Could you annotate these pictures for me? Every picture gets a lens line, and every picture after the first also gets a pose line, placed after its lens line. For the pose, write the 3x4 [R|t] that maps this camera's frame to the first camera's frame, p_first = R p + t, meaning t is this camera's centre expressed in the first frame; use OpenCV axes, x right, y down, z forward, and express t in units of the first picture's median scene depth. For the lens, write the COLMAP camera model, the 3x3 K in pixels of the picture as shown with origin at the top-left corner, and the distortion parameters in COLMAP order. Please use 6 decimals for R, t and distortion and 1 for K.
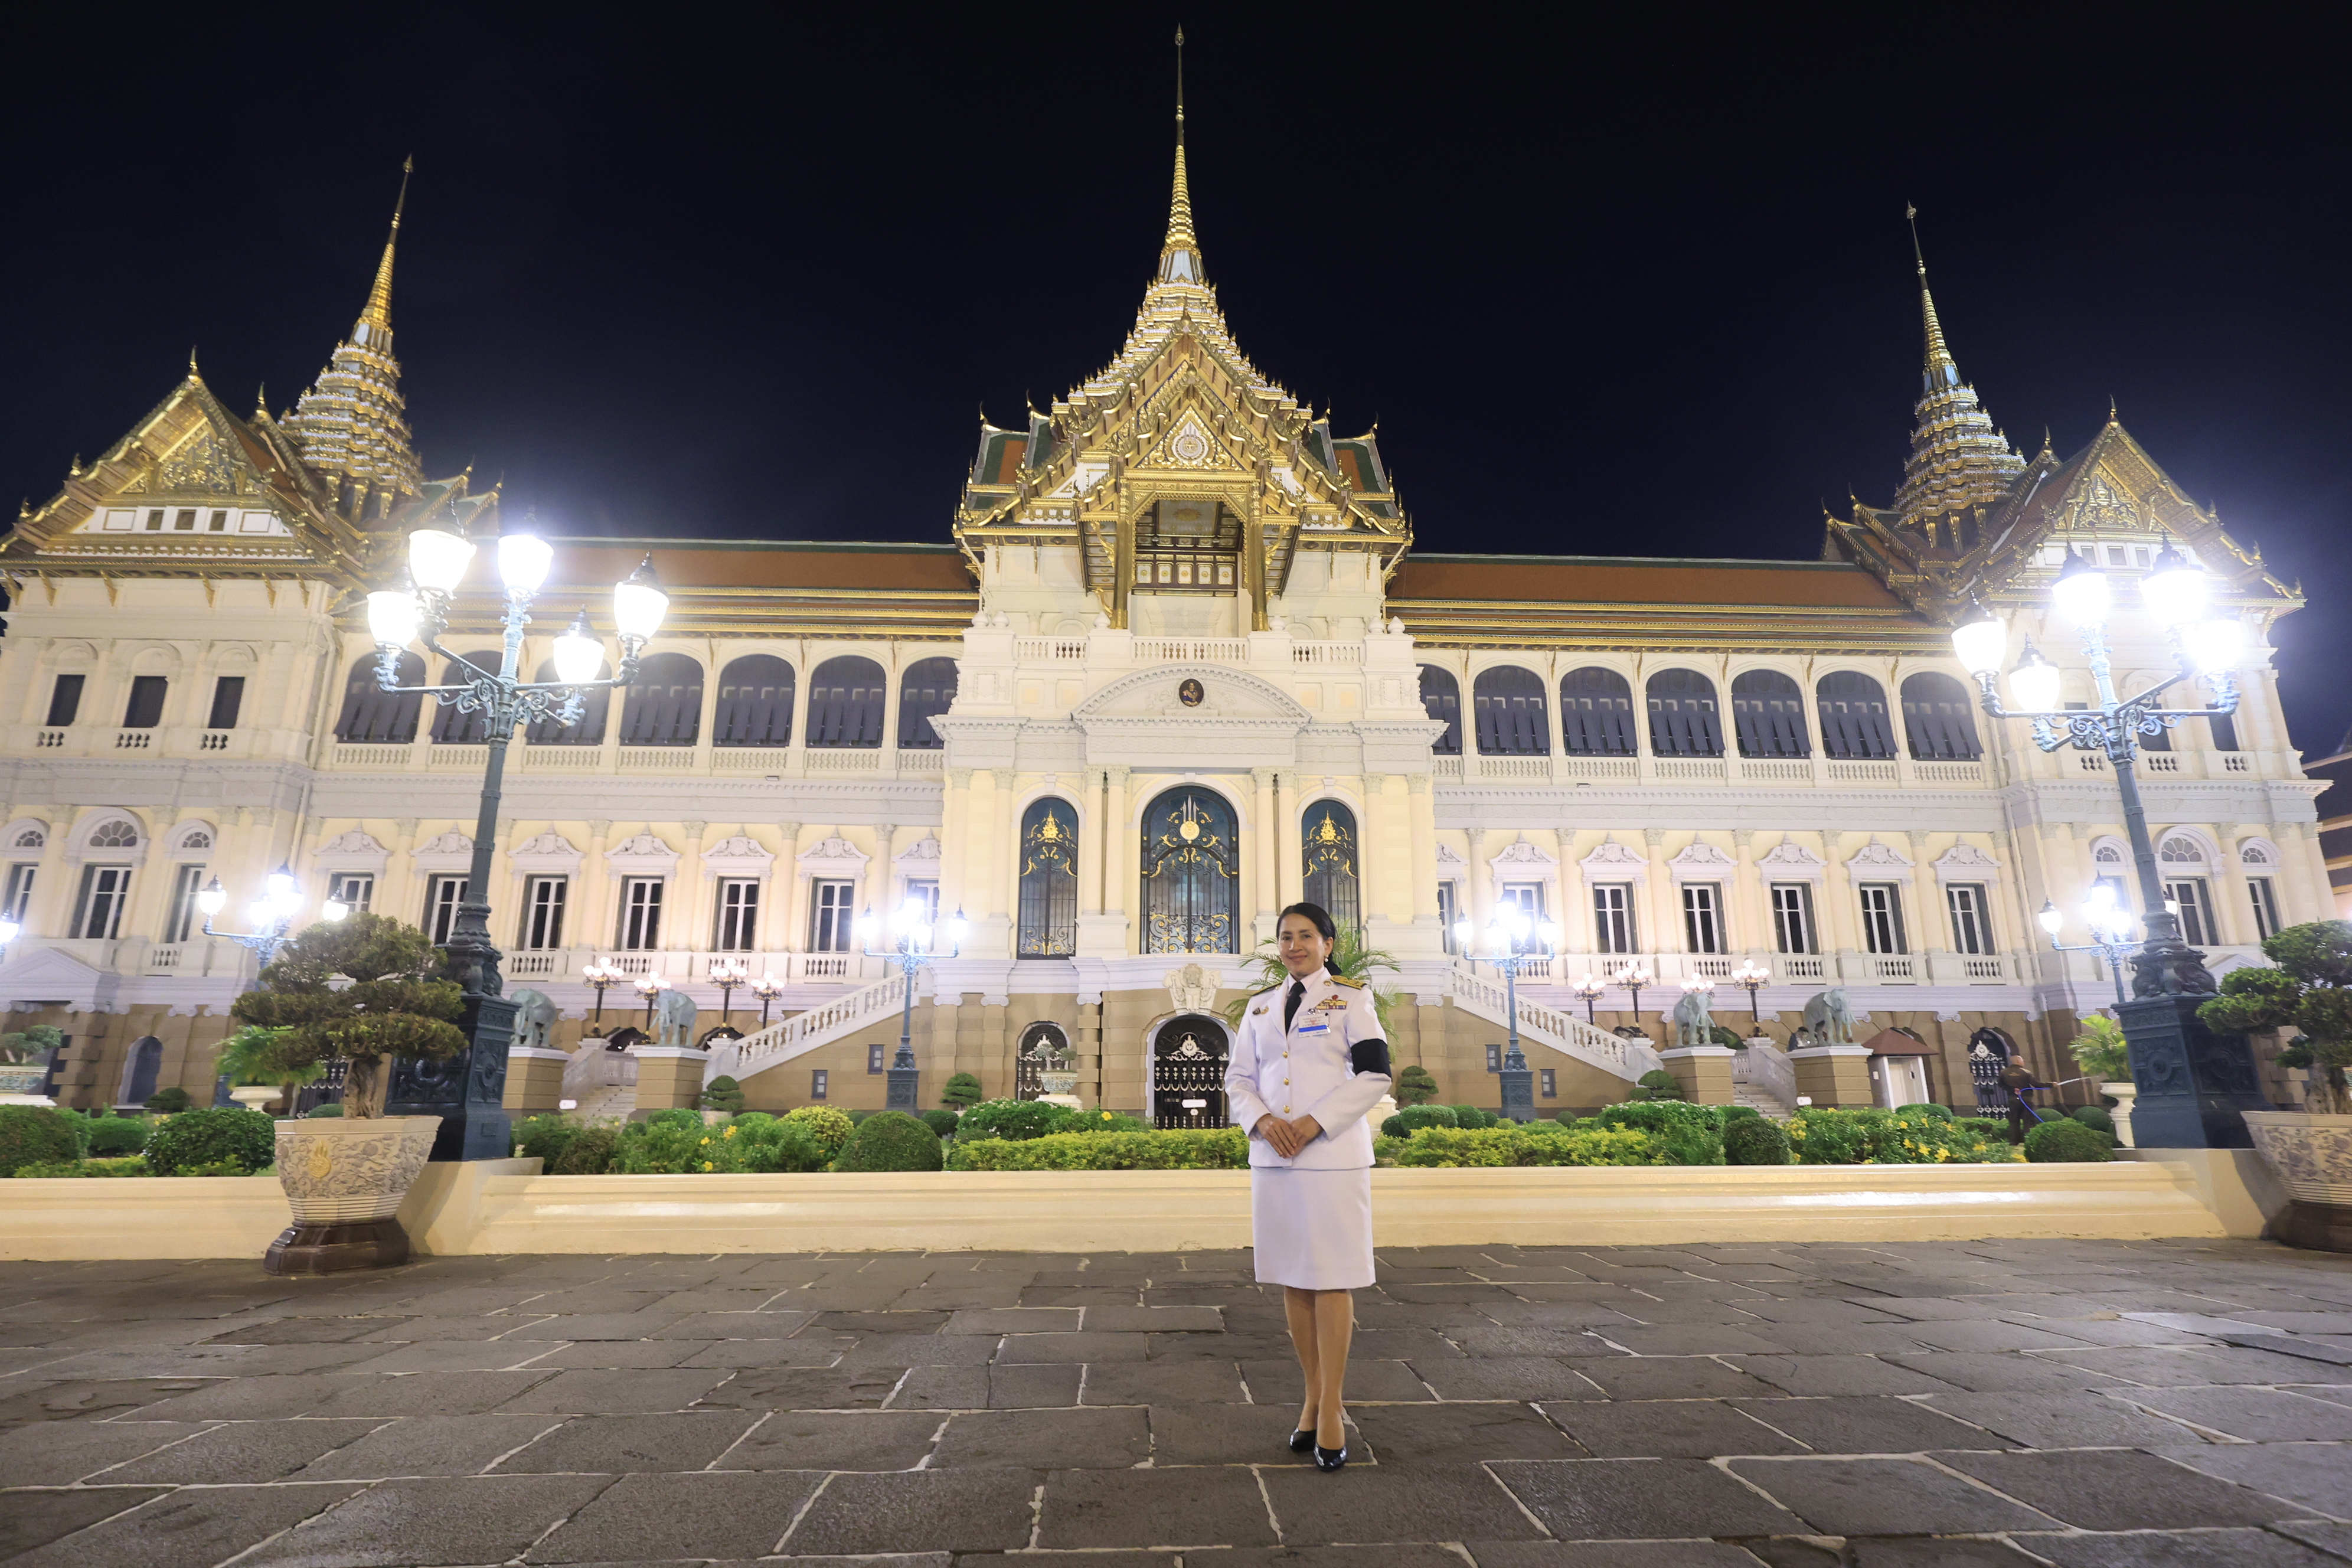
lens RADIAL K [[1202.7, 0, 1196.6], [0, 1202.7, 792.1], [0, 0, 1]] dist [-0.001424, 0.000469]
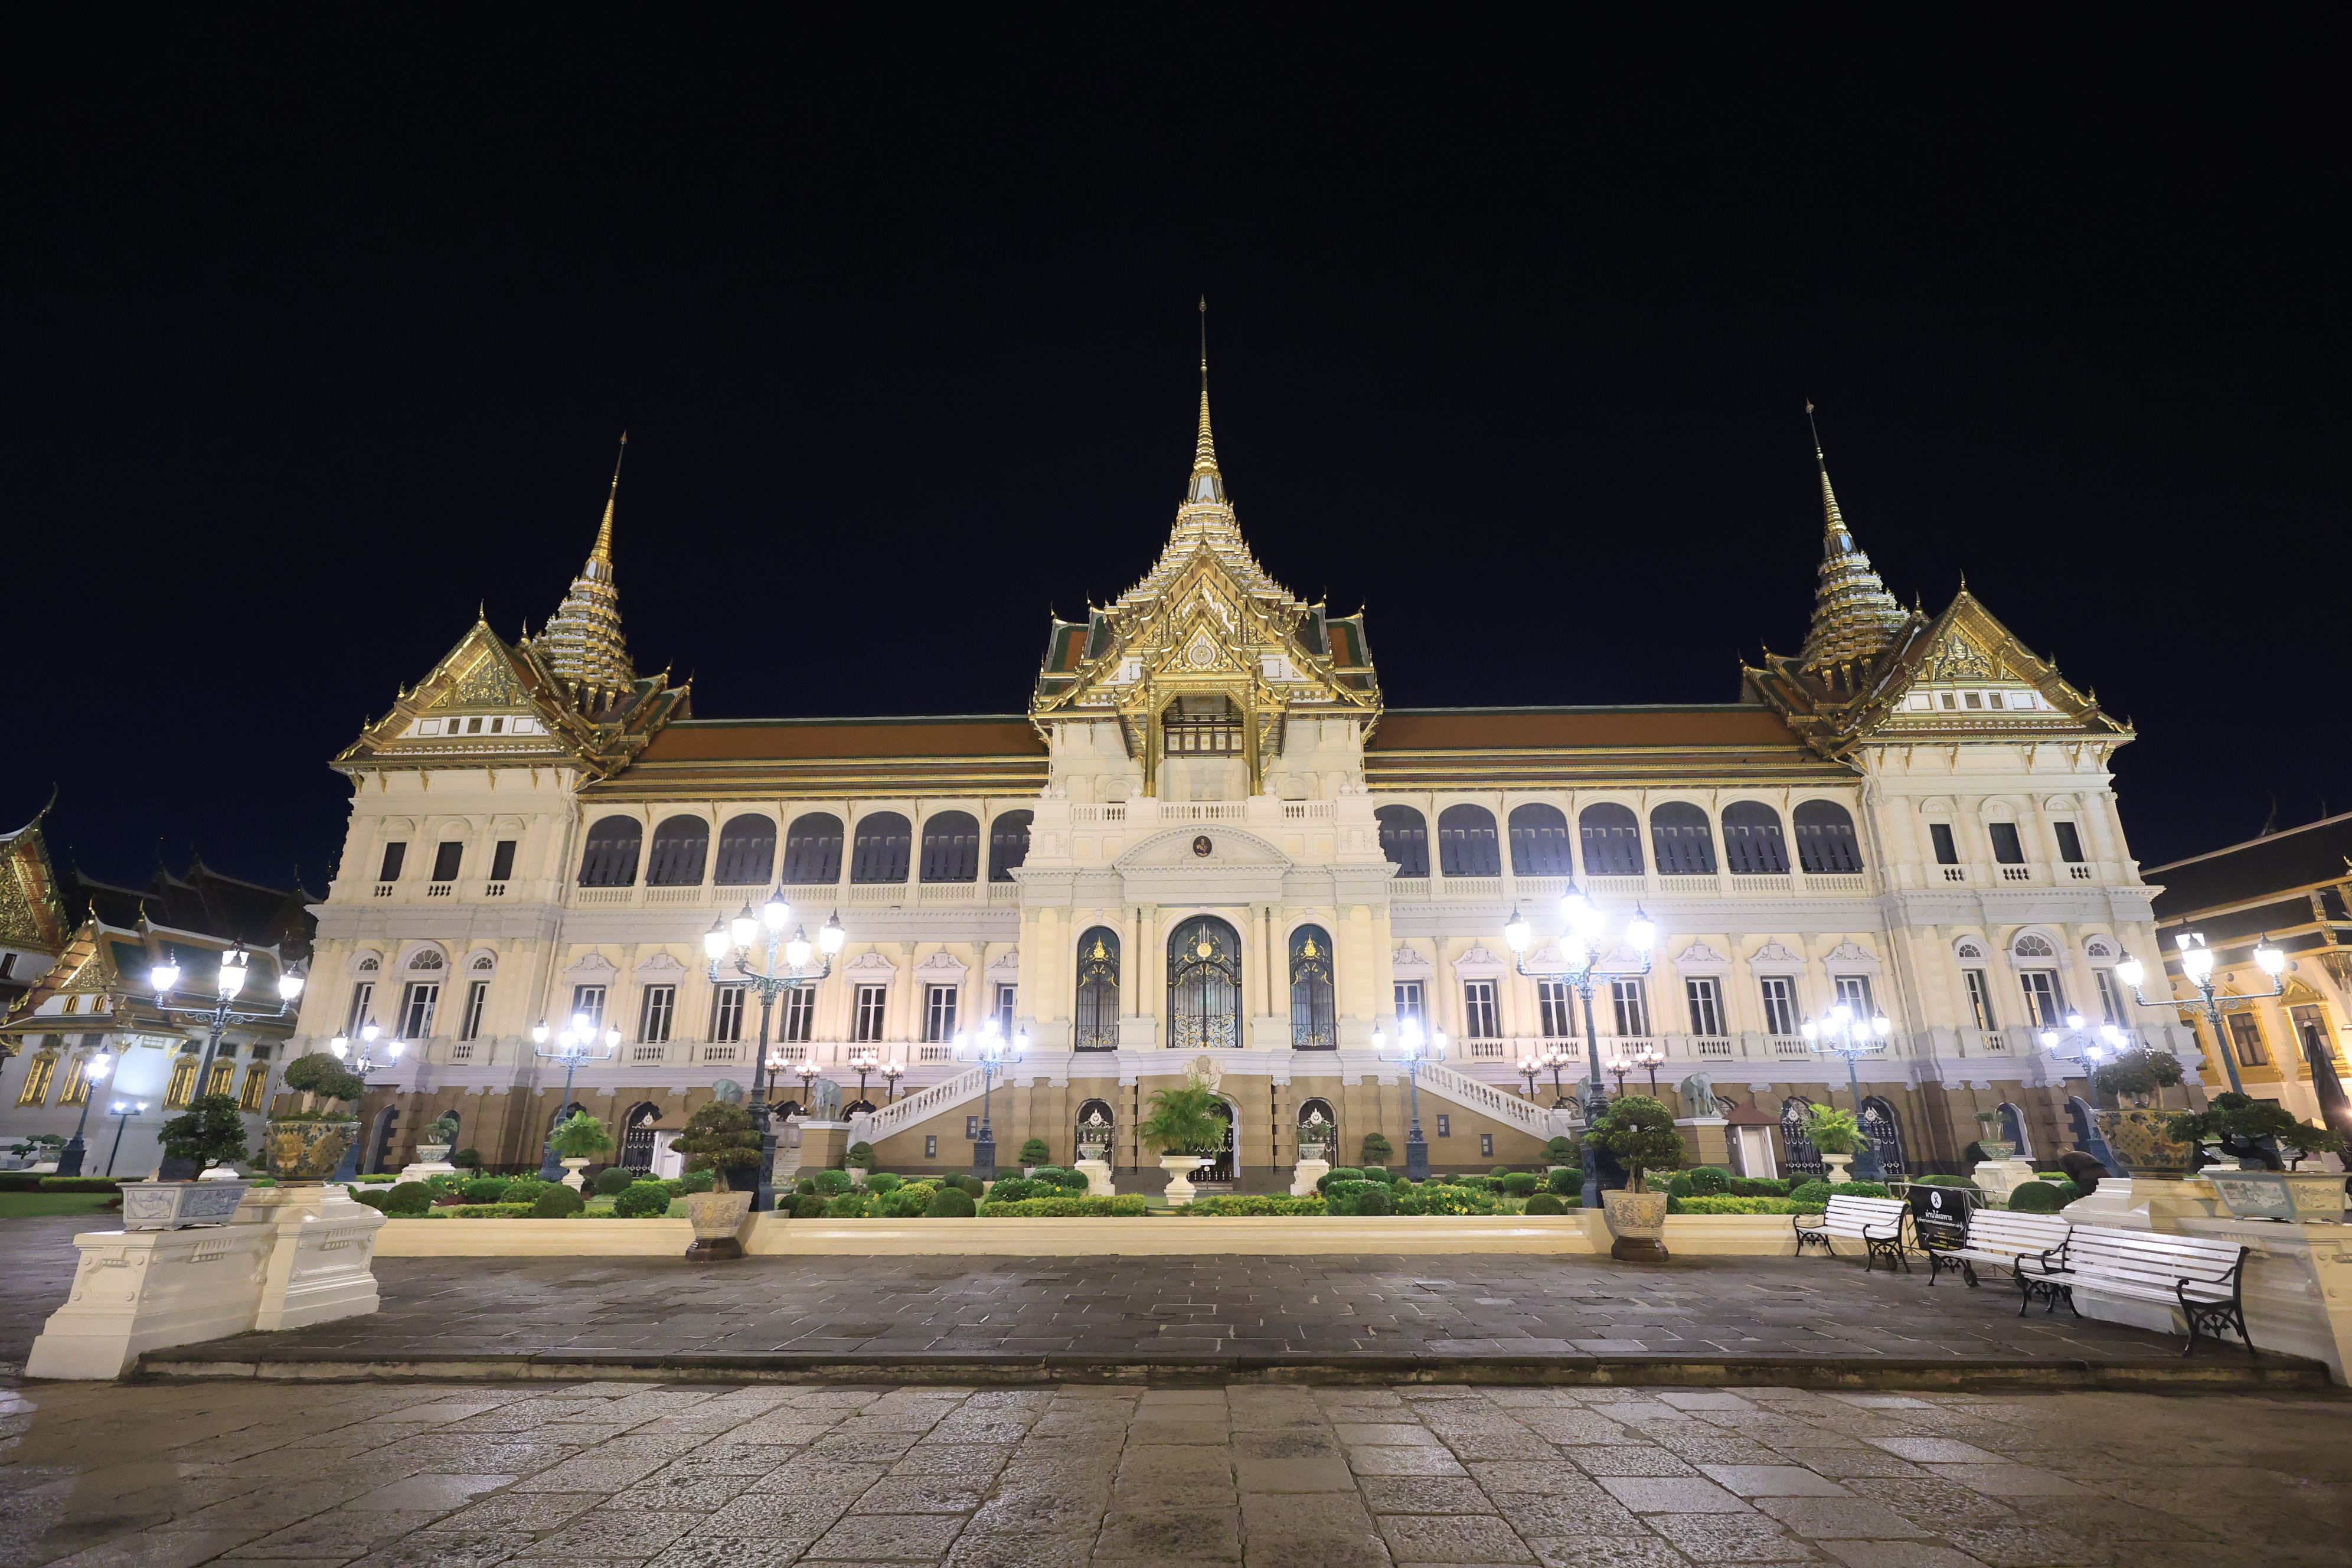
lens RADIAL K [[1093.9, 0, 1184.9], [0, 1093.9, 799.5], [0, 0, 1]] dist [0.001053, -0.000089]
pose [[0.996519, -0.025854, -0.079262, 0.061274], [0.021470, 0.998218, -0.055677, -0.056383], [0.080560, 0.053782, 0.995298, -0.172162]]
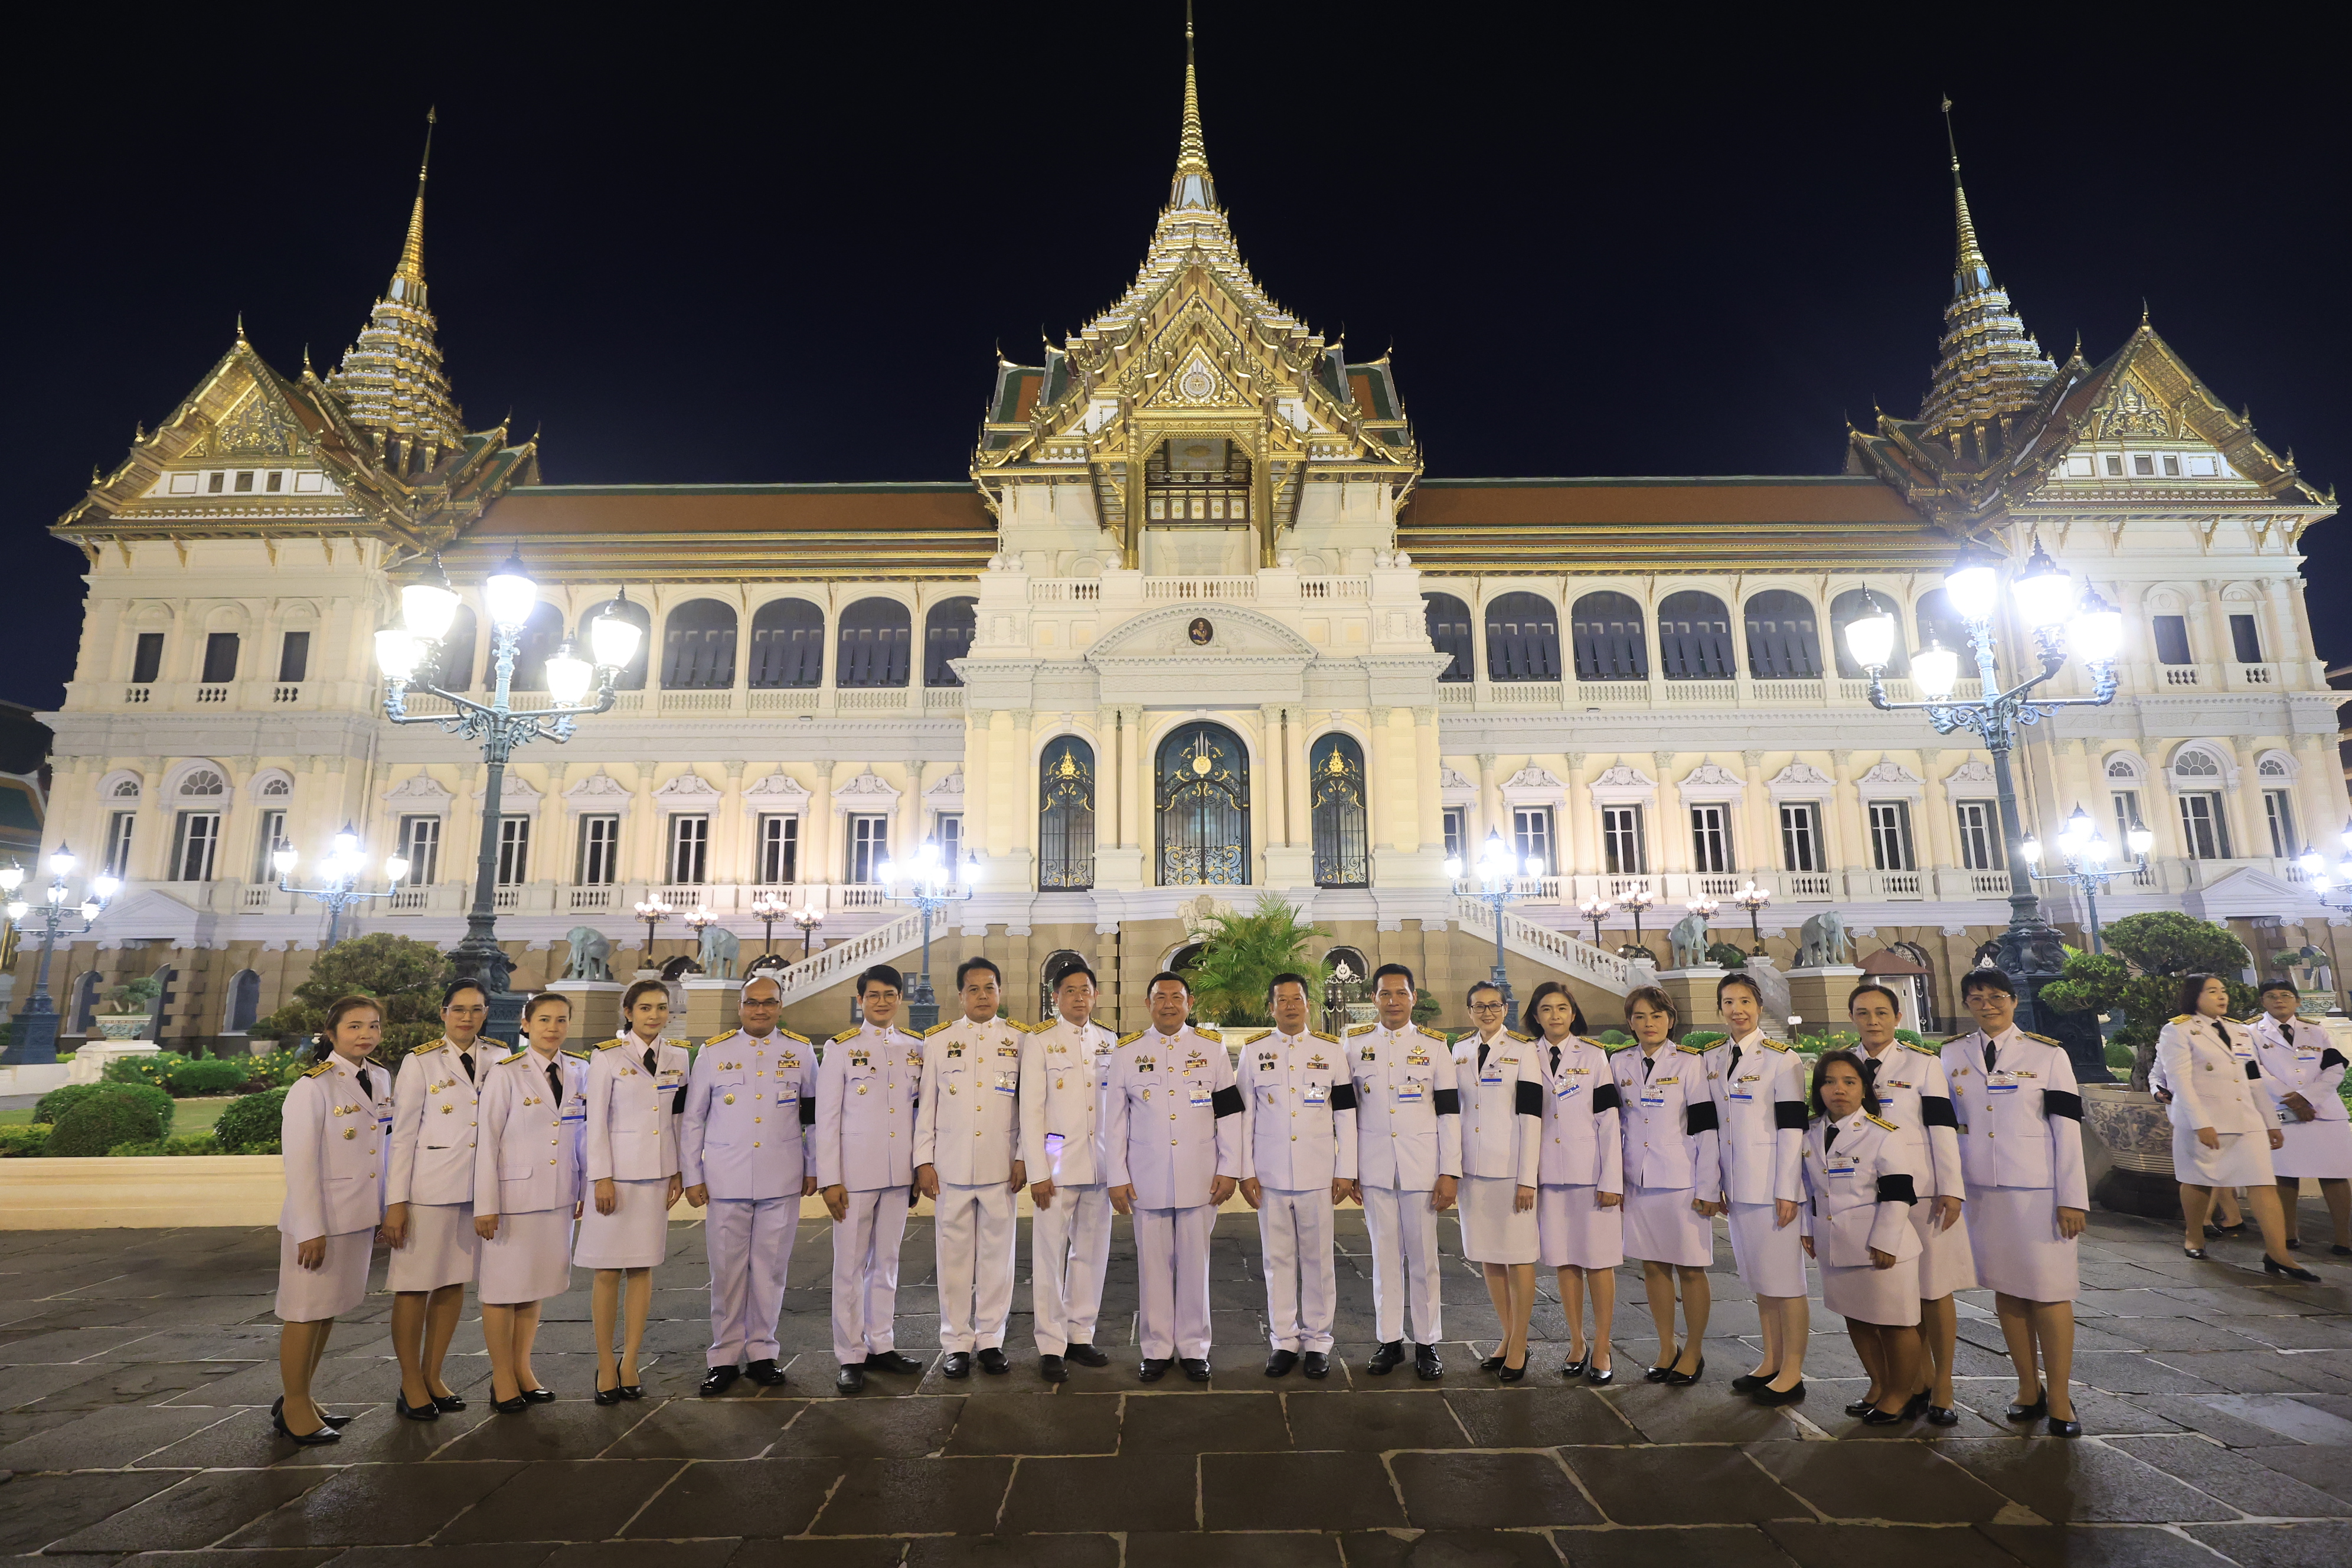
lens RADIAL K [[1183.1, 0, 1192.1], [0, 1183.1, 787.8], [0, 0, 1]] dist [-0.003385, 0.000540]
pose [[0.999075, -0.016362, -0.039763, 0.021934], [0.019141, 0.997324, 0.070552, -0.017329], [0.038502, -0.071248, 0.996715, -0.014294]]
